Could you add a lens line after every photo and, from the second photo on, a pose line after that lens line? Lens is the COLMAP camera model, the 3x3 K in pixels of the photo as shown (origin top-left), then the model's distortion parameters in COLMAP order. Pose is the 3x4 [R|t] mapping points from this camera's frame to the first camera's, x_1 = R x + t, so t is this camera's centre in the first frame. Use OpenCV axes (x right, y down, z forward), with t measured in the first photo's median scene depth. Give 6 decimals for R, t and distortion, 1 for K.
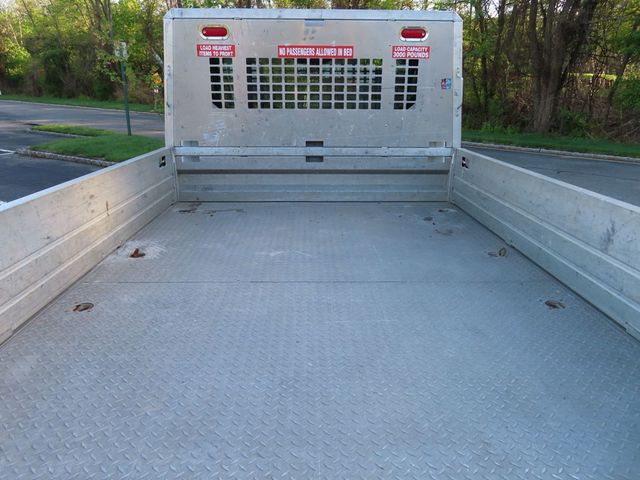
lens RADIAL K [[458.1, 0, 319.1], [0, 458.1, 241.1], [0, 0, 1]] dist [-0.009664, 0.004211]
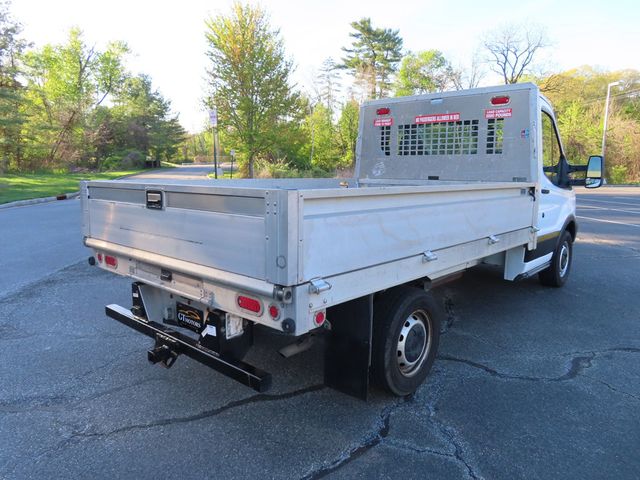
lens RADIAL K [[458.1, 0, 316.3], [0, 458.1, 242.8], [0, 0, 1]] dist [-0.009664, 0.004211]
pose [[0.723259, 0.108645, -0.681977, 0.775449], [-0.182827, 0.982434, -0.037384, 0.125427], [0.665936, 0.151722, 0.730418, -0.322495]]
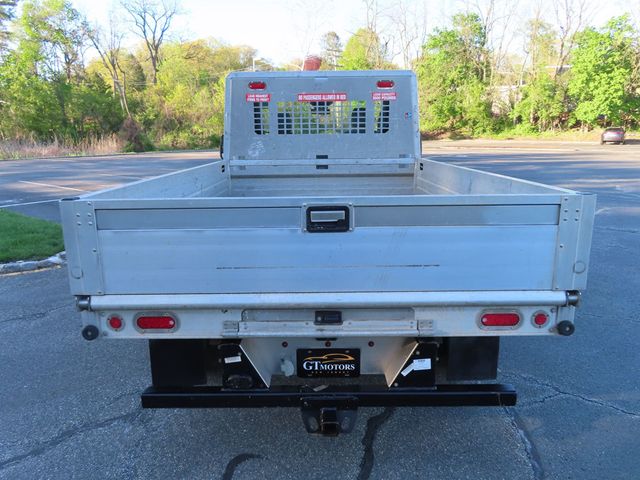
lens RADIAL K [[458.1, 0, 317.2], [0, 458.1, 242.3], [0, 0, 1]] dist [-0.009664, 0.004211]
pose [[0.999529, -0.009049, -0.029332, 0.016184], [0.008116, 0.999461, -0.031804, 0.120226], [0.029604, 0.031550, 0.999064, -0.512058]]
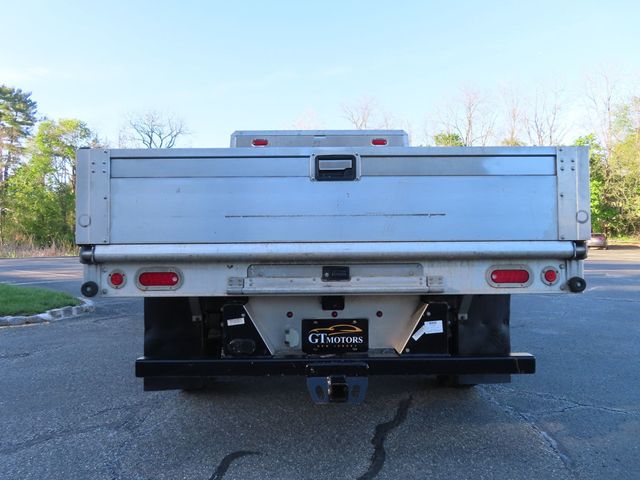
lens RADIAL K [[458.1, 0, 318.0], [0, 458.1, 240.6], [0, 0, 1]] dist [-0.009664, 0.004211]
pose [[0.999886, -0.011755, -0.009434, -0.005446], [0.008749, 0.962305, -0.271830, 0.326892], [0.012273, 0.271717, 0.962299, -0.486937]]
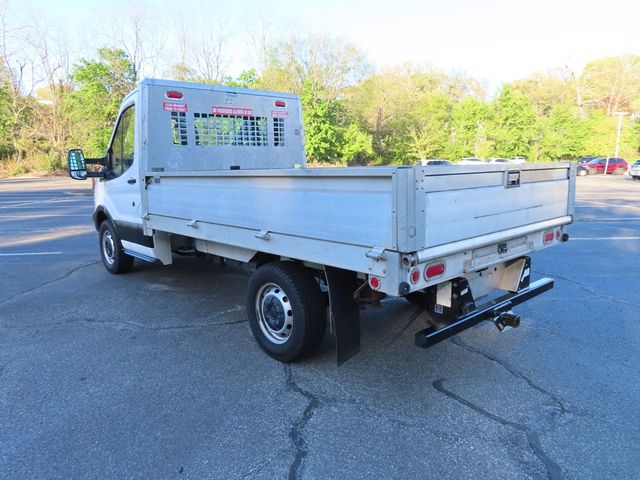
lens RADIAL K [[458.1, 0, 319.2], [0, 458.1, 240.9], [0, 0, 1]] dist [-0.009664, 0.004211]
pose [[0.755420, -0.127794, 0.642658, -0.860275], [0.193230, 0.980627, -0.032135, 0.146436], [-0.626101, 0.148456, 0.765479, -0.363179]]
